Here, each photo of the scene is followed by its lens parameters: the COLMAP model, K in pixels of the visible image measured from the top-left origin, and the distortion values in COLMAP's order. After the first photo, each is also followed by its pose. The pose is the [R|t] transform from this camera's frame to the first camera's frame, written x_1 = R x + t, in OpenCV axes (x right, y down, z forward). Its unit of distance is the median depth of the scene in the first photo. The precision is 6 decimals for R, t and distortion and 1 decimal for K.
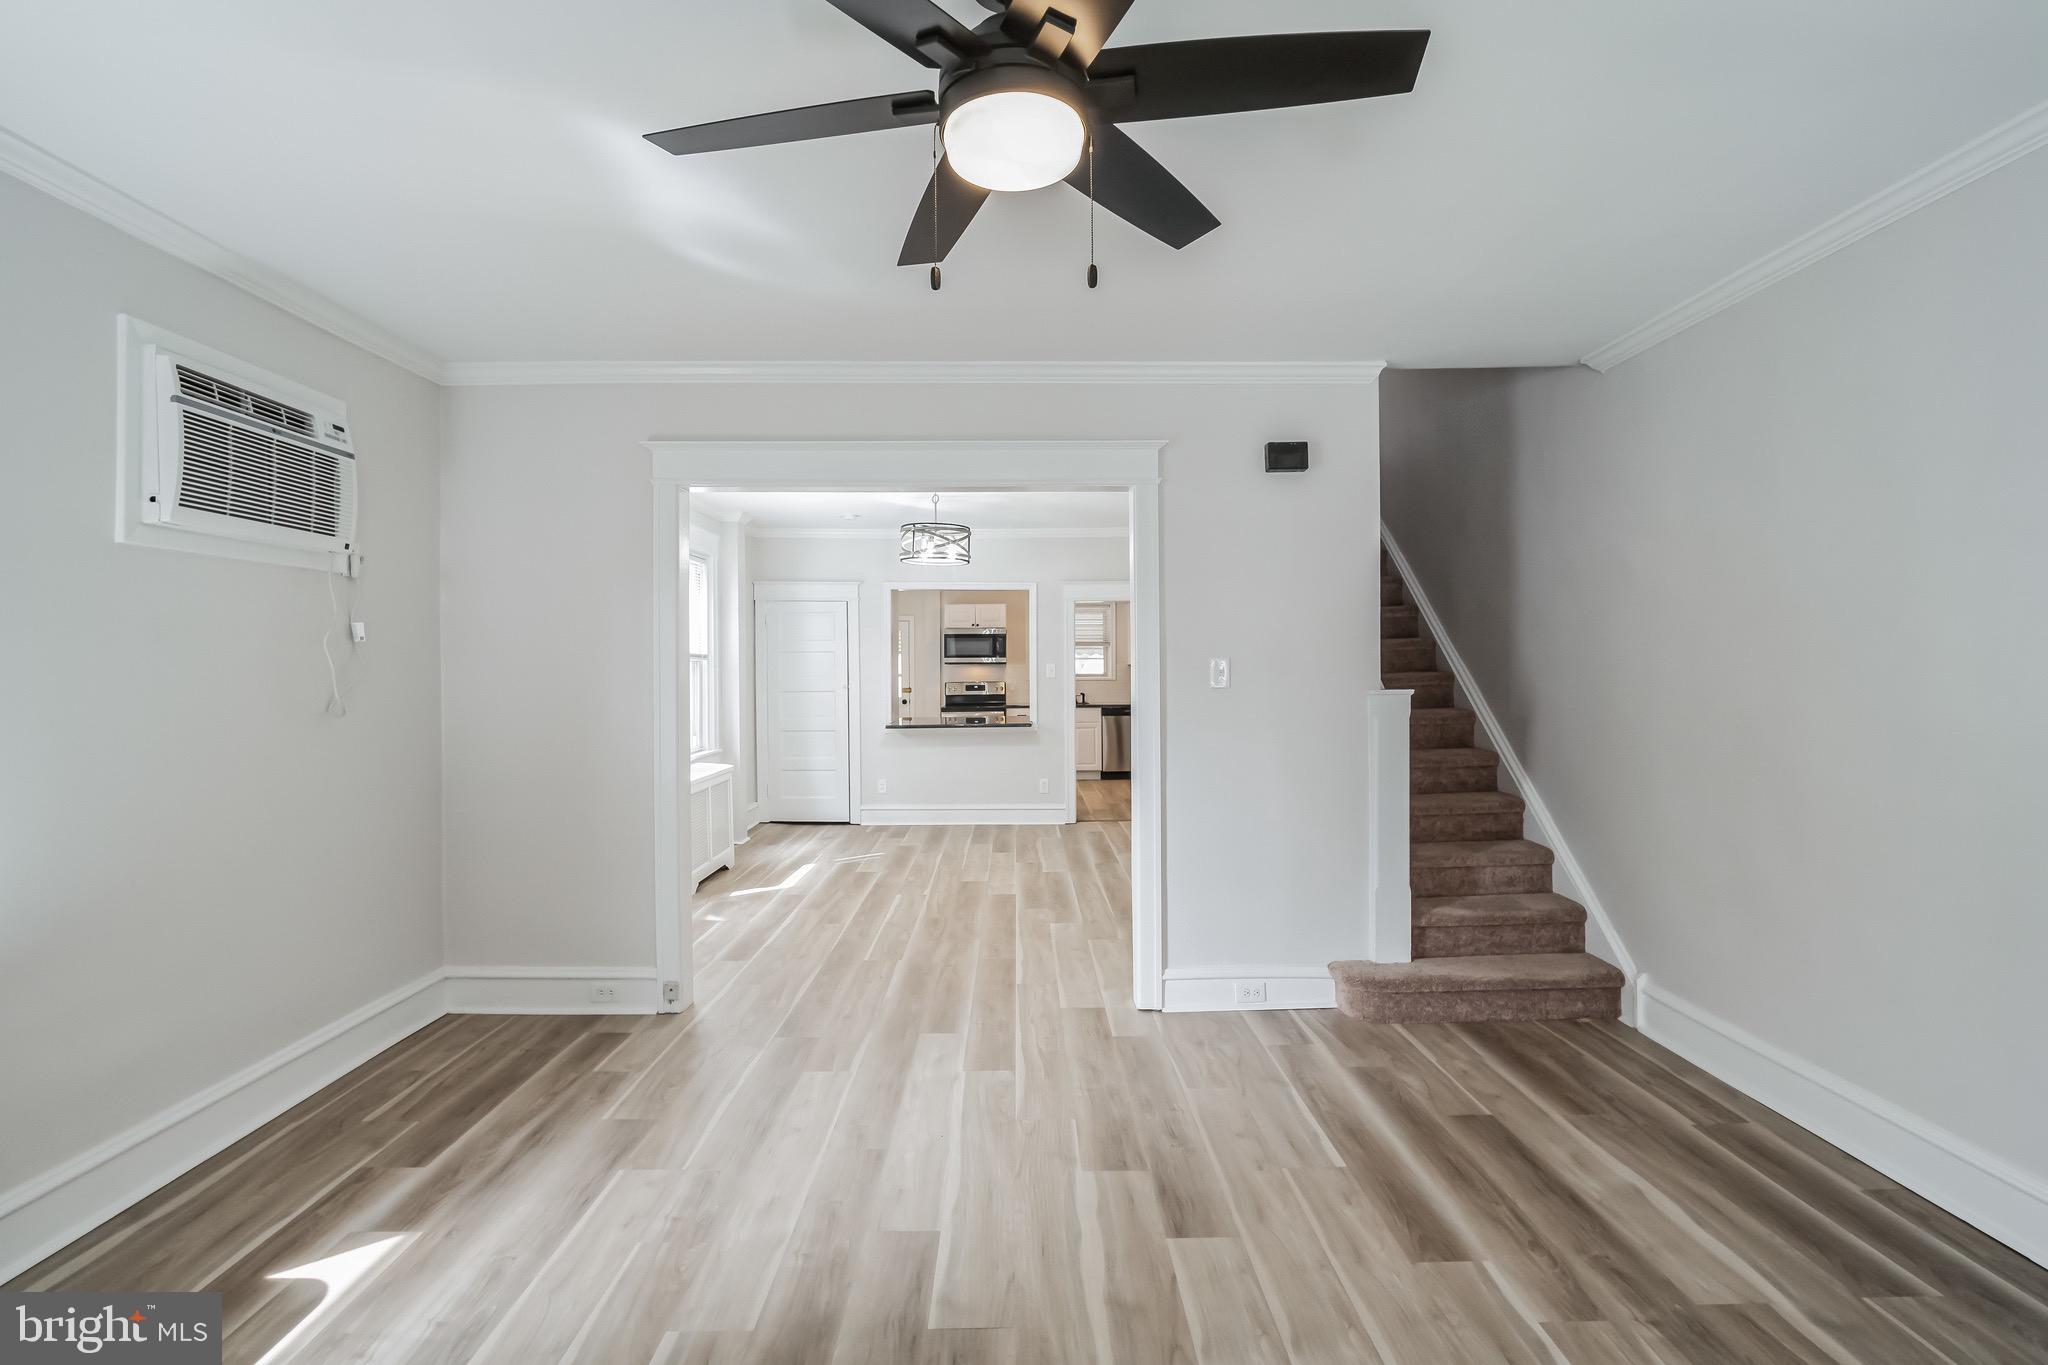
lens RADIAL K [[897.3, 0, 1020.5], [0, 897.3, 669.6], [0, 0, 1]] dist [-0.010471, 0.000668]
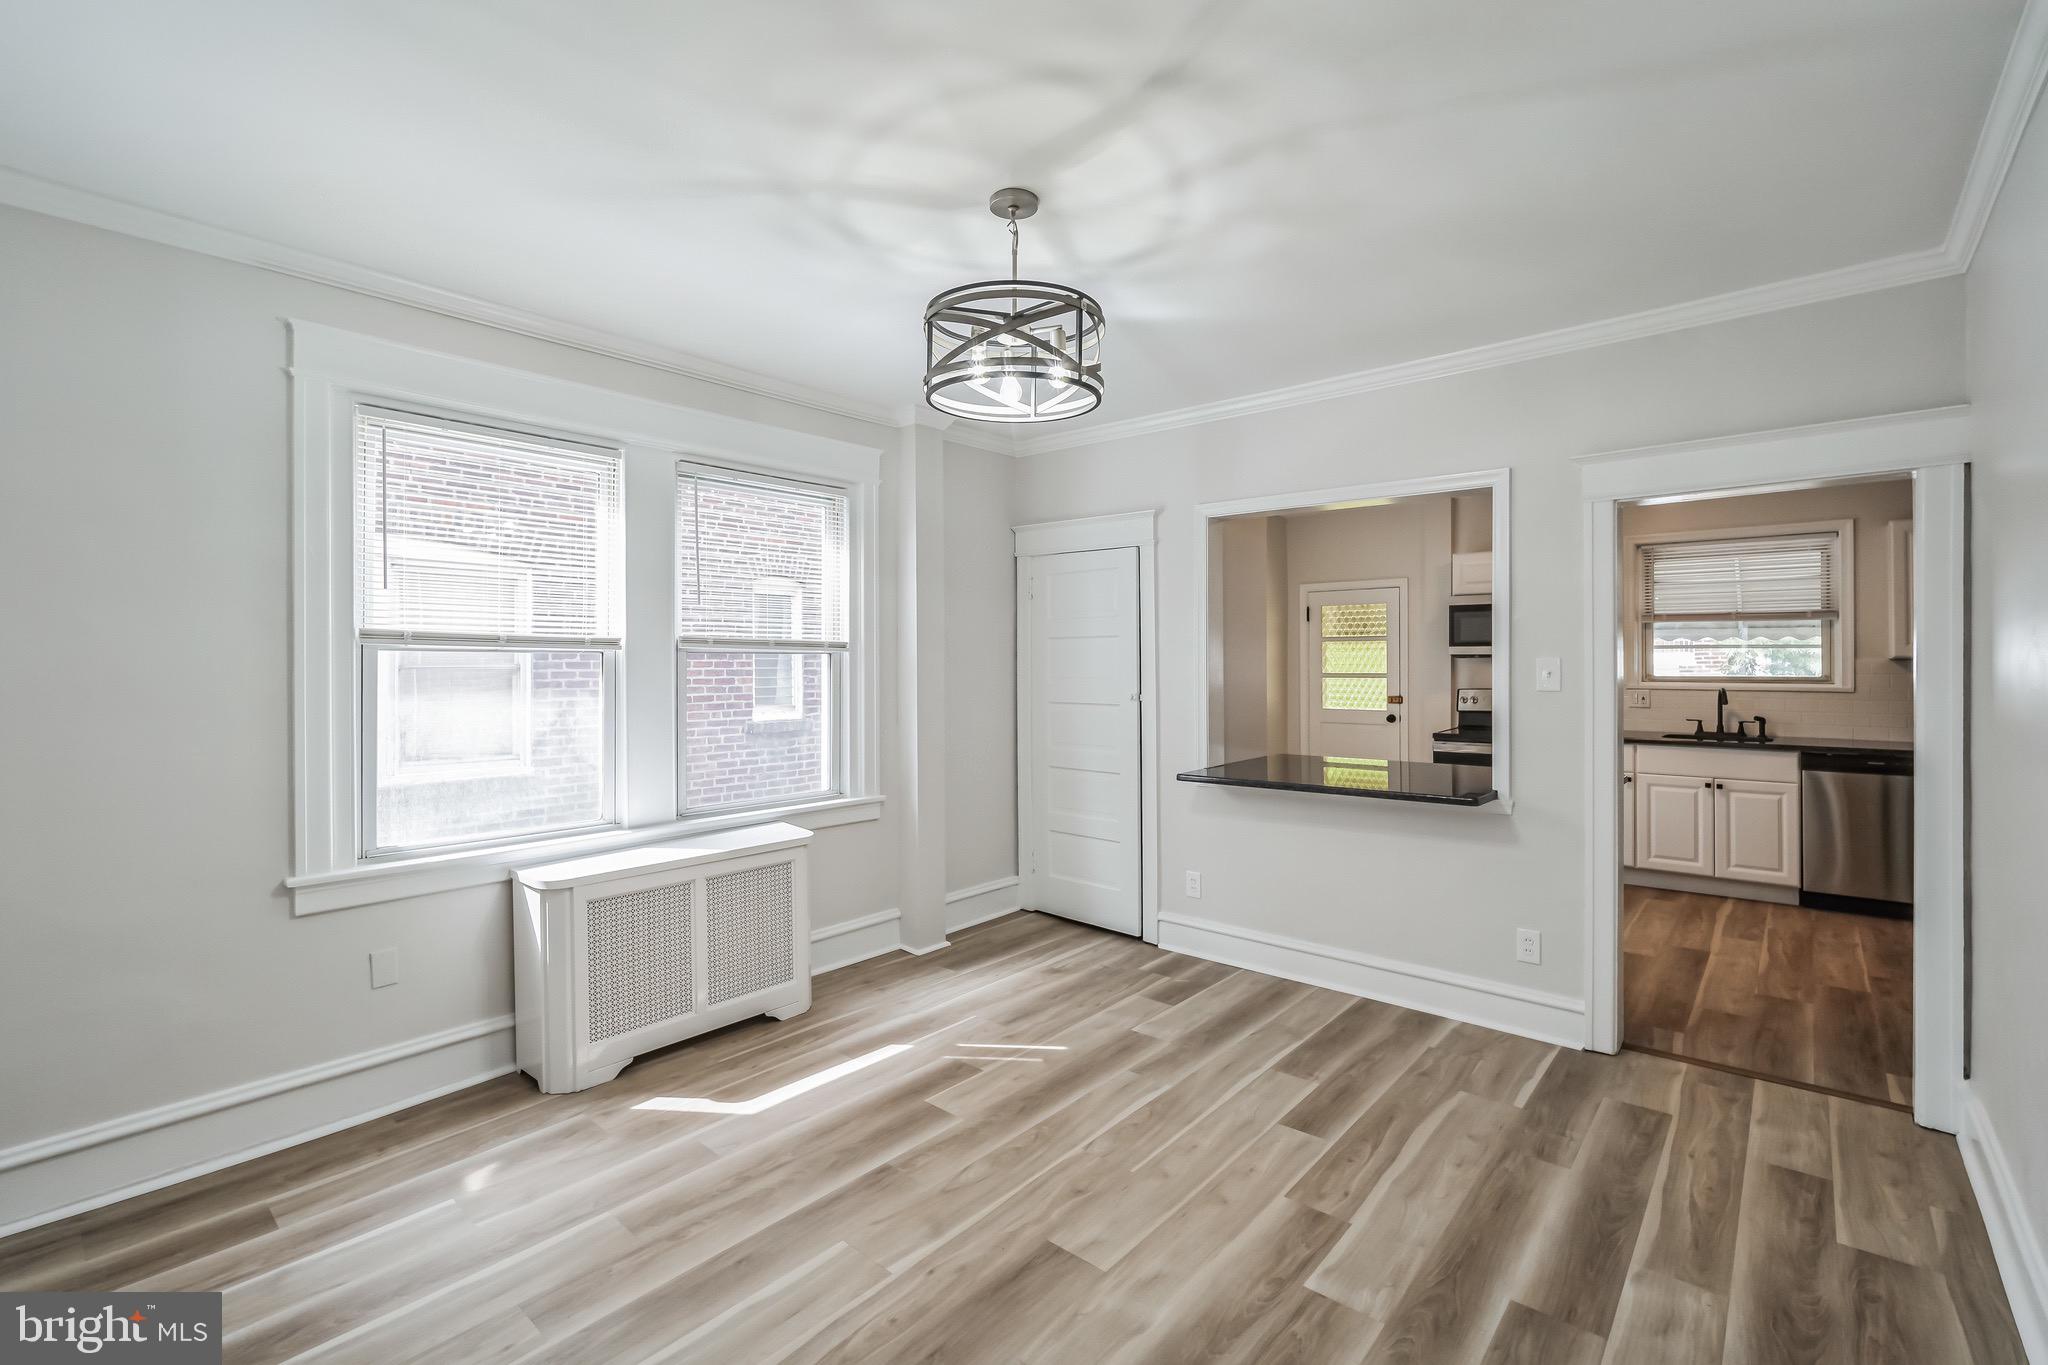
lens RADIAL K [[900.4, 0, 1016.5], [0, 900.4, 659.5], [0, 0, 1]] dist [-0.014034, 0.001550]
pose [[0.746989, 0.000616, -0.664836, 0.213505], [-0.002992, 0.999993, -0.002435, -0.005741], [0.664829, 0.003808, 0.746986, 0.884111]]
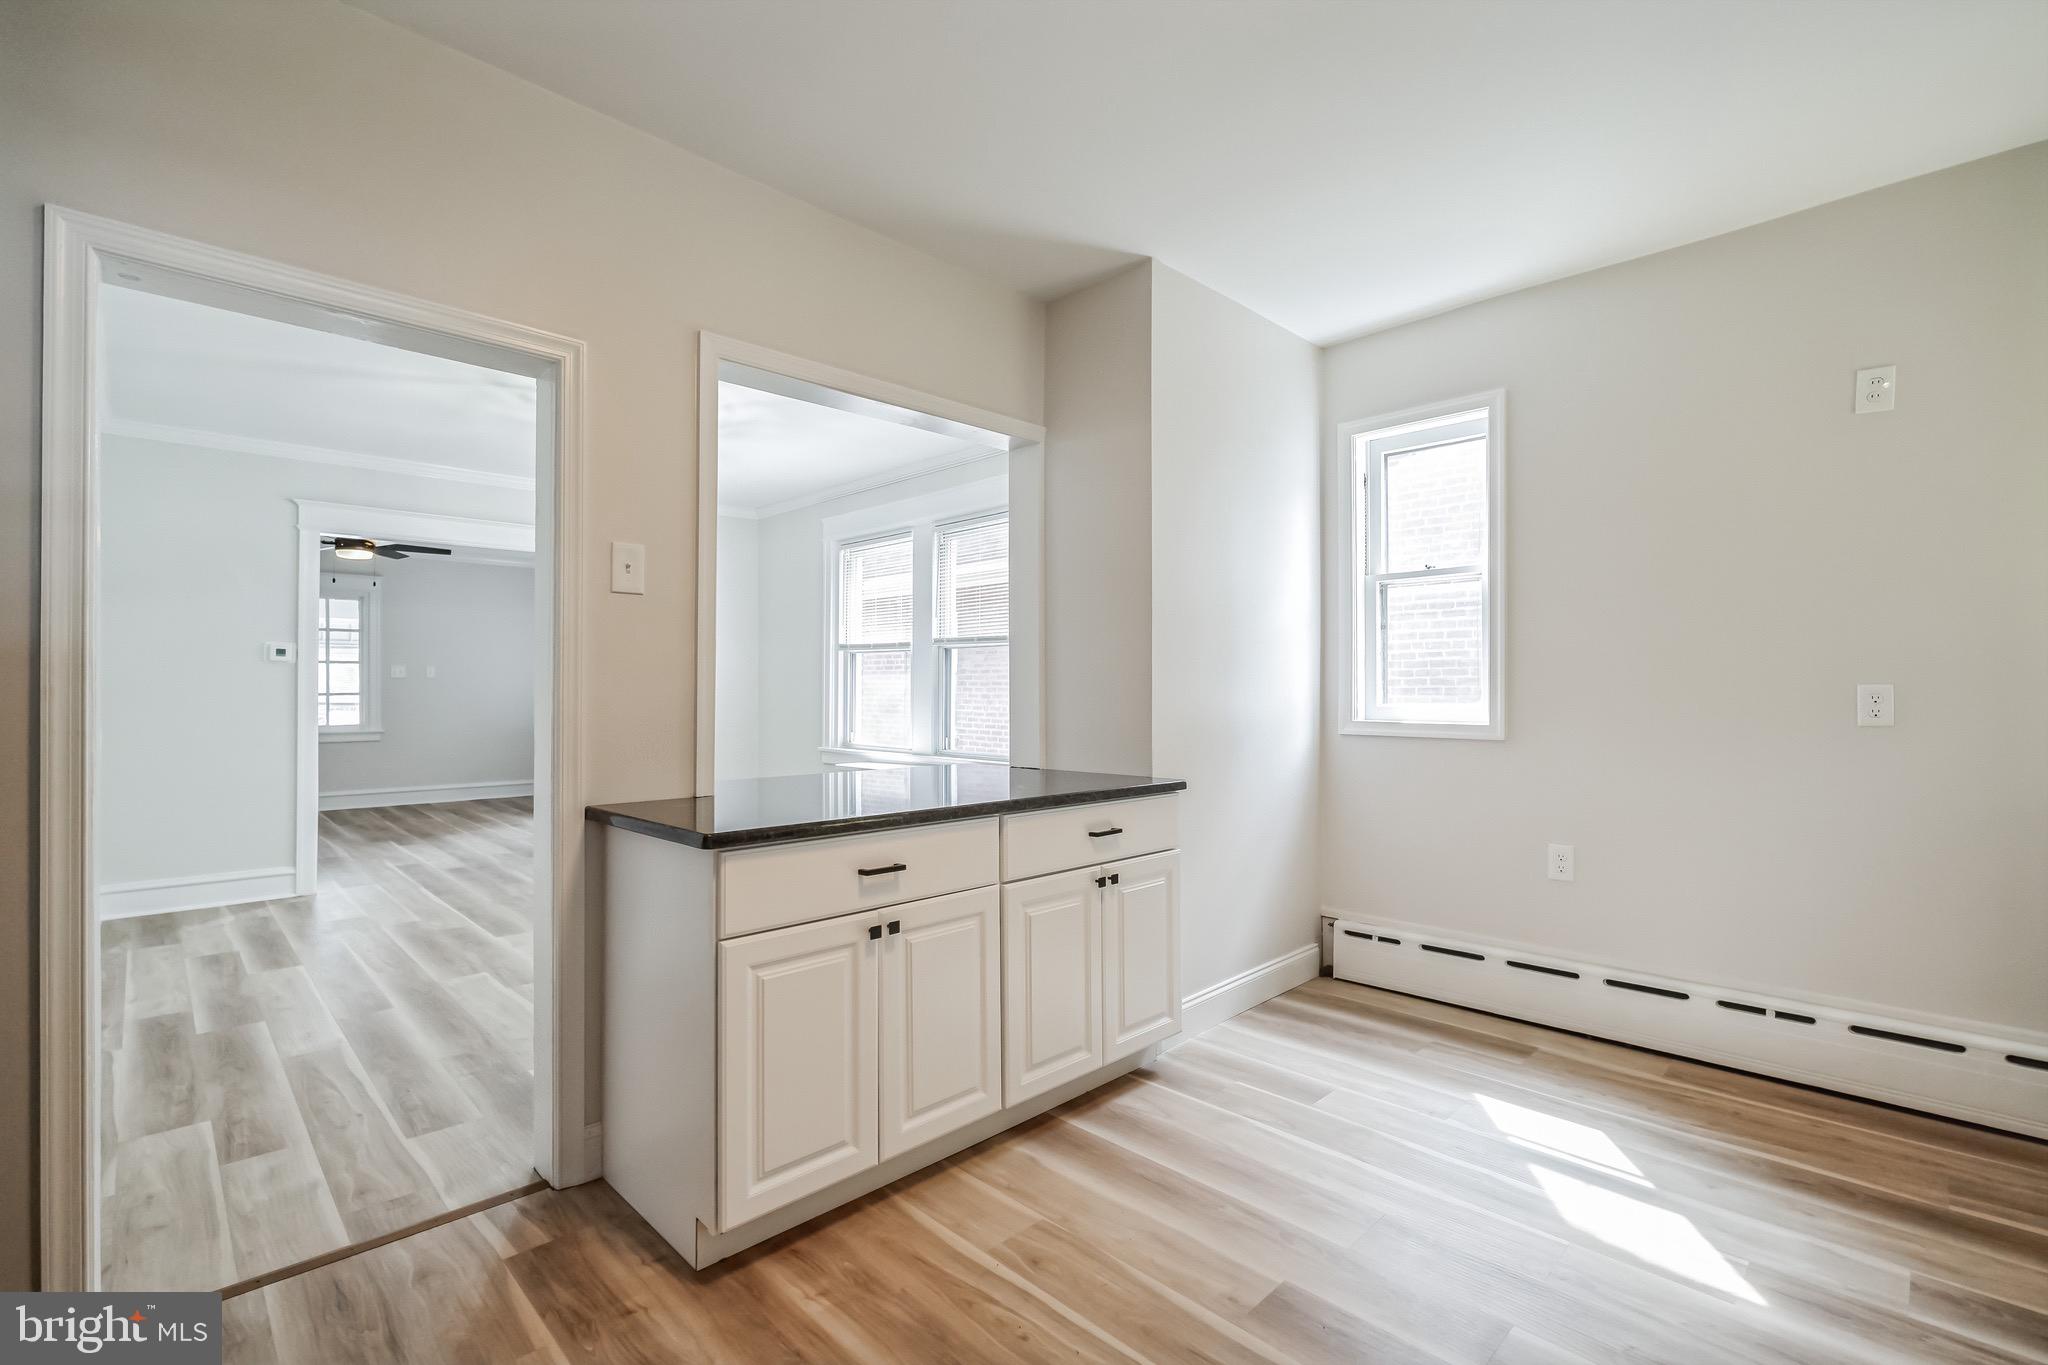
lens RADIAL K [[907.7, 0, 1024.0], [0, 907.7, 682.5], [0, 0, 1]] dist [-0.005475, -0.000179]
pose [[-0.718023, 0.000787, -0.696019, 0.251102], [0.002806, 0.999995, -0.001765, 0.035067], [0.696014, -0.003220, -0.718021, 2.215030]]
